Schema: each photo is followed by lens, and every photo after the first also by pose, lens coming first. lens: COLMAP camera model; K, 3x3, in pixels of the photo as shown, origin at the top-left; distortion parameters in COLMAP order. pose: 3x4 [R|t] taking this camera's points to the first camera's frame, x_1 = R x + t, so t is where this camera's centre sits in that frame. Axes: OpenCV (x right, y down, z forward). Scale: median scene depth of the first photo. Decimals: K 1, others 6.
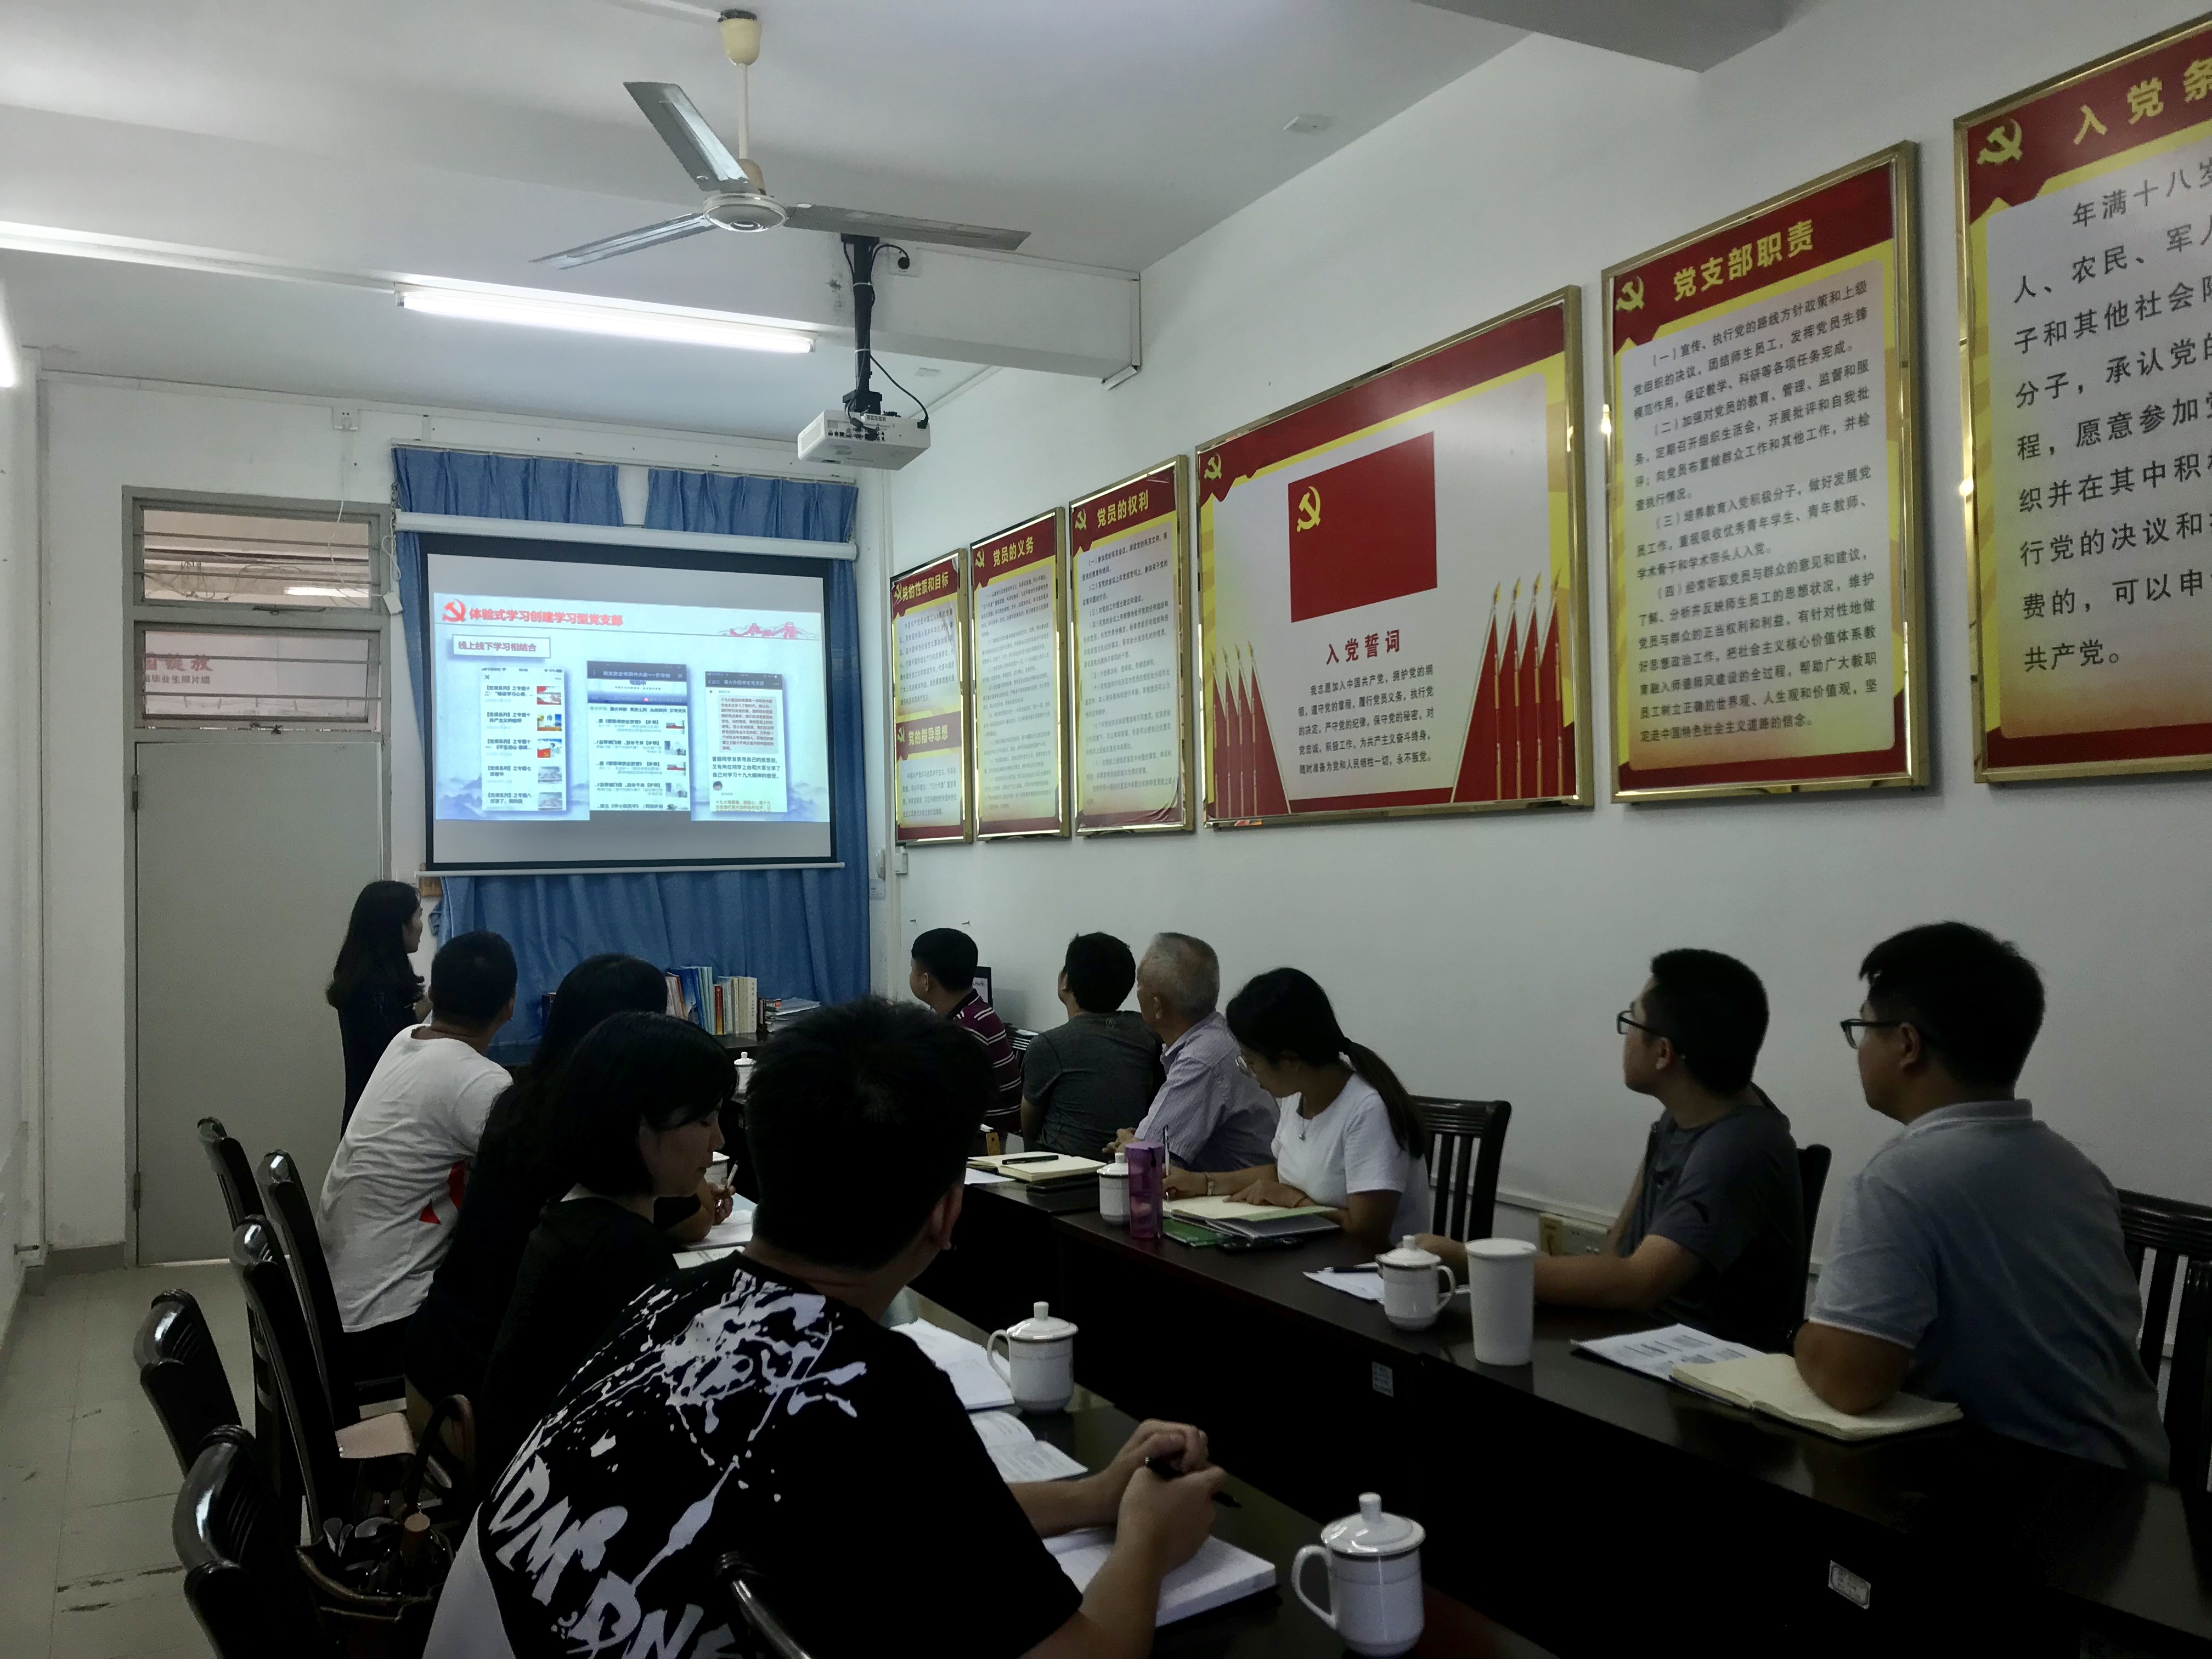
lens RADIAL K [[1745.1, 0, 1150.6], [0, 1745.1, 810.1], [0, 0, 1]] dist [0.033211, -0.085996]
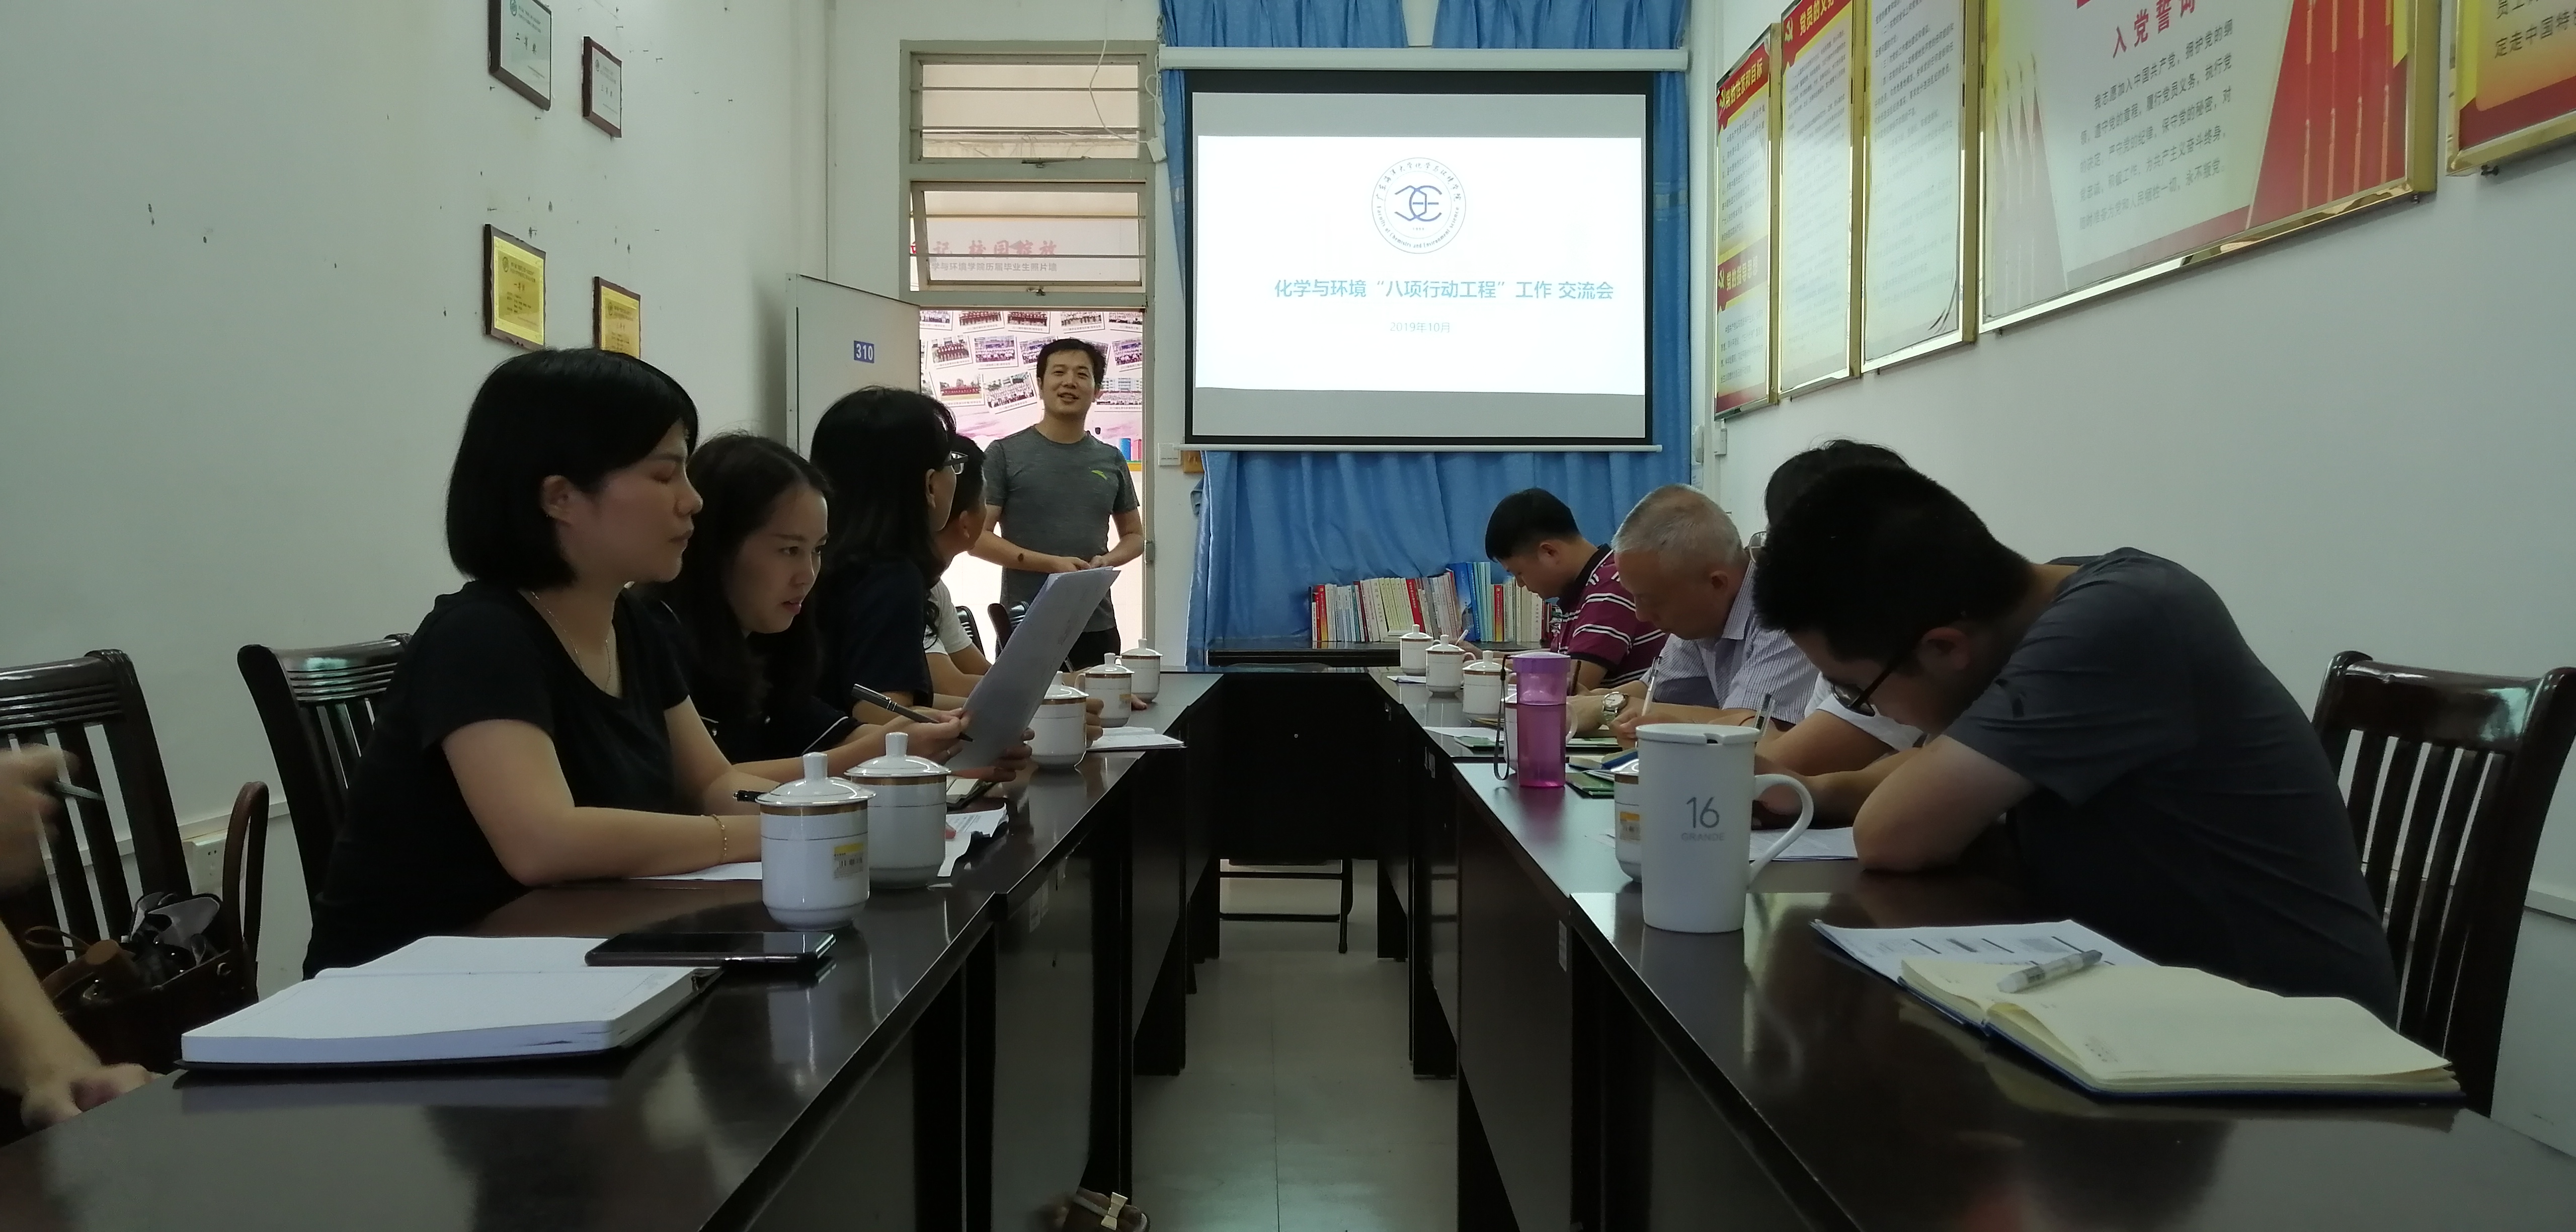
lens RADIAL K [[1988.8, 0, 1274.2], [0, 1988.8, 609.7], [0, 0, 1]] dist [-0.019466, 0.039349]
pose [[0.875077, 0.037019, -0.482566, 0.144942], [-0.007444, 0.997982, 0.063057, 0.061747], [0.483927, -0.051588, 0.873587, 0.121914]]
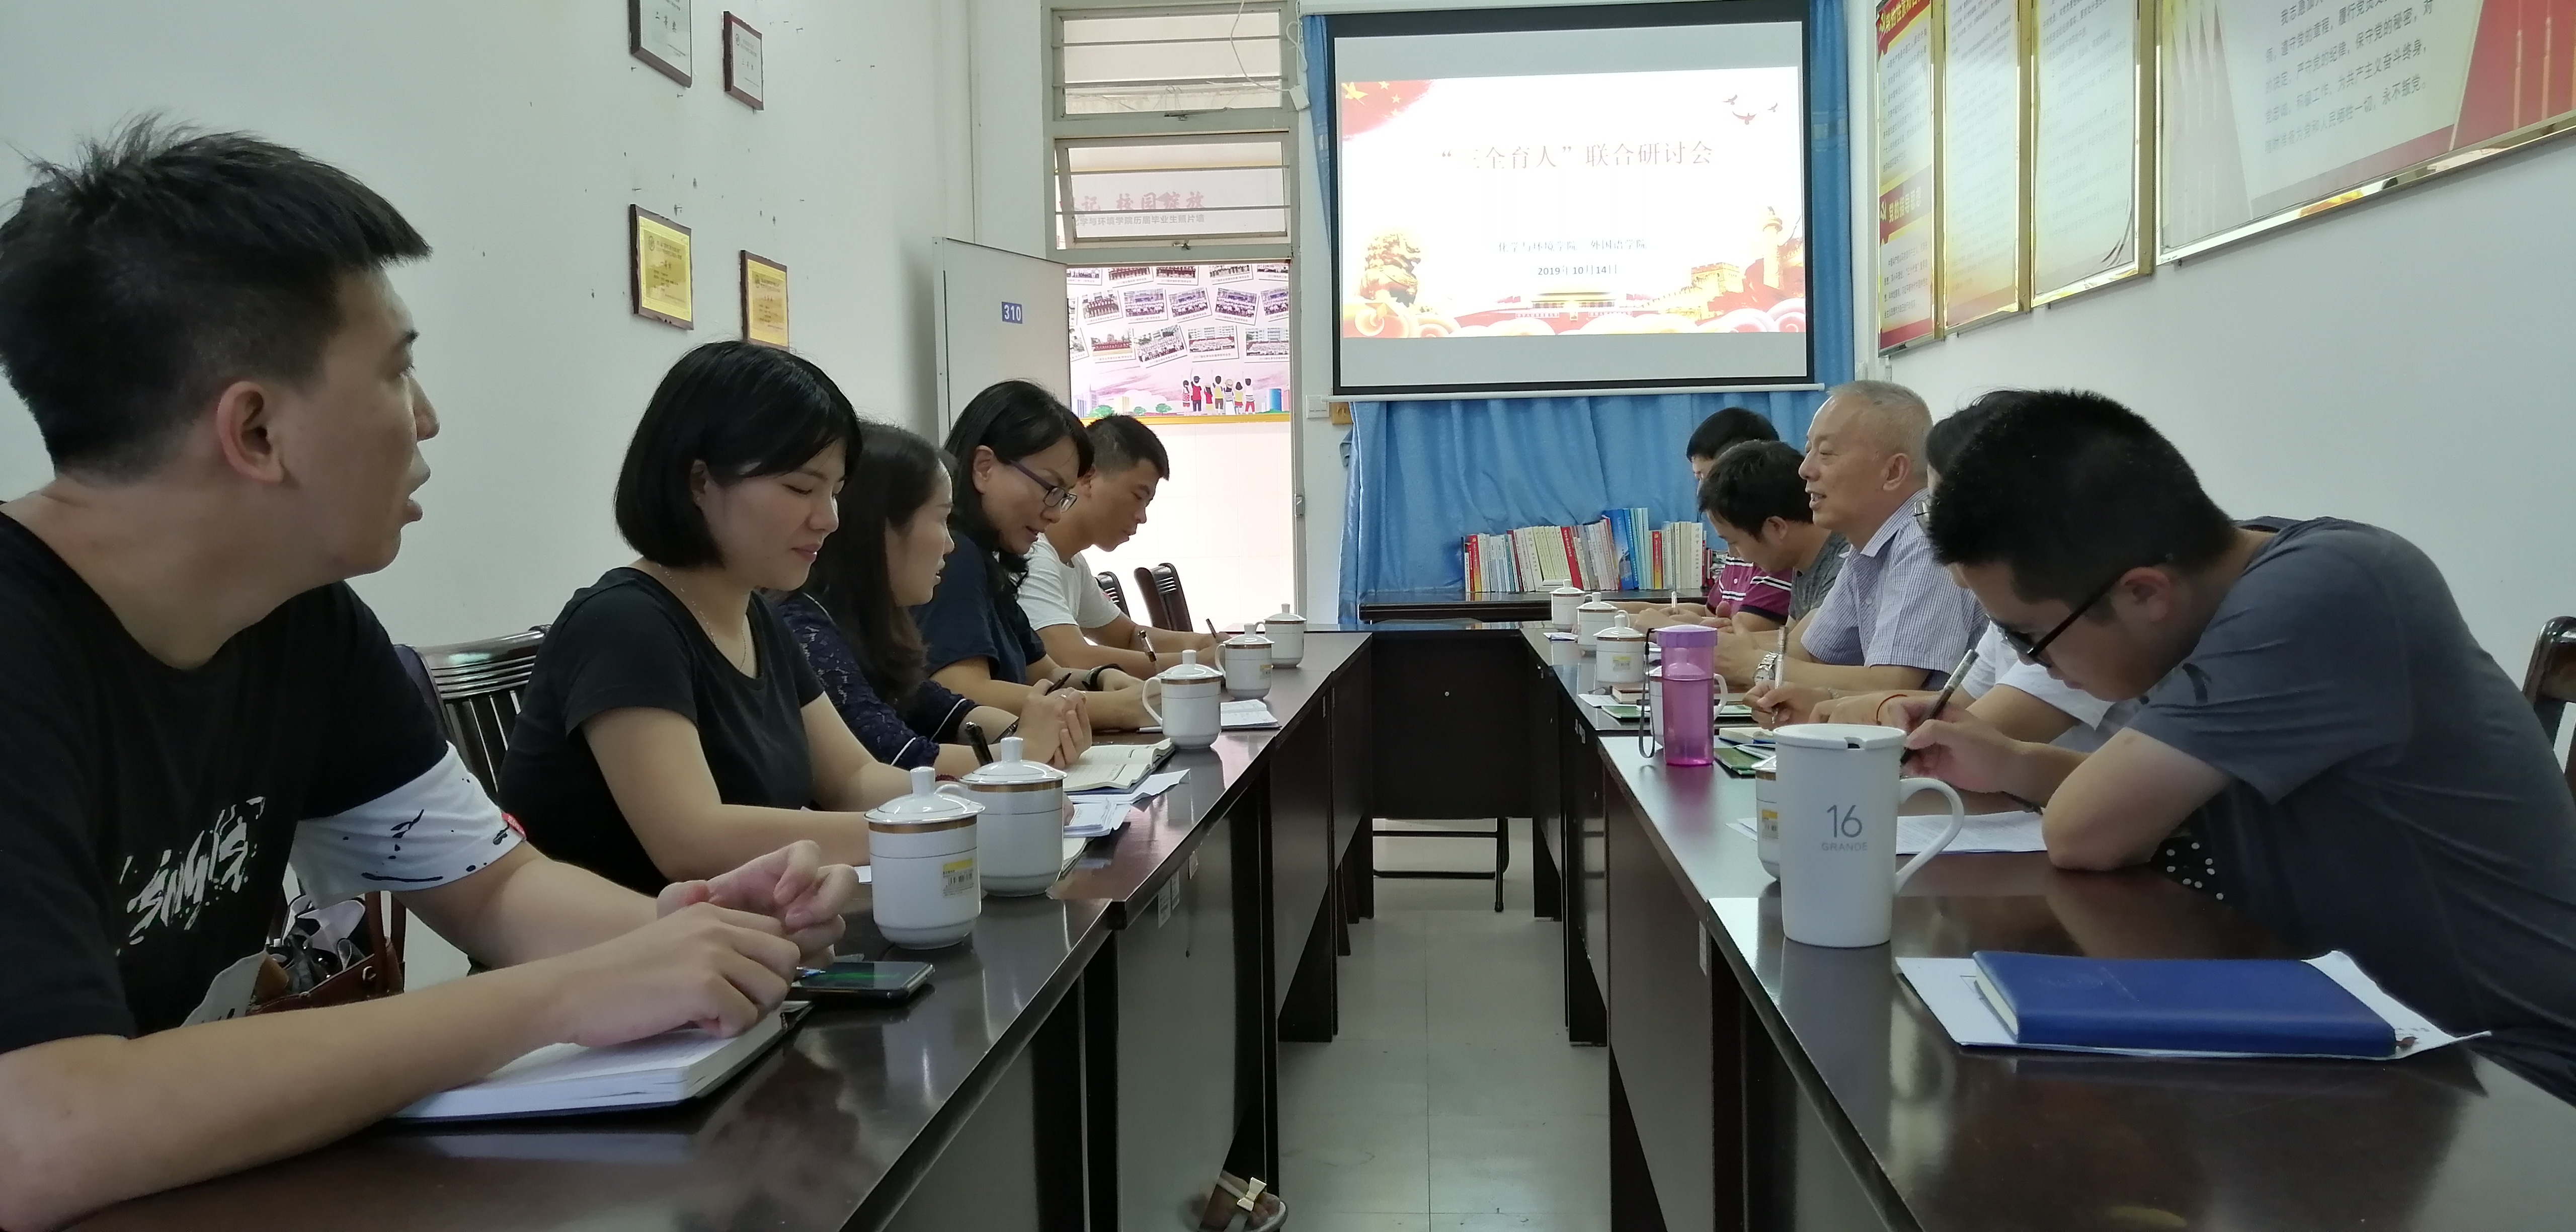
lens RADIAL K [[1988.8, 0, 1275.7], [0, 1988.8, 607.2], [0, 0, 1]] dist [-0.019466, 0.039349]
pose [[0.834035, 0.035437, -0.550573, 0.145229], [0.017900, 0.995672, 0.091201, 0.055353], [0.551422, -0.085920, 0.829790, 0.132210]]
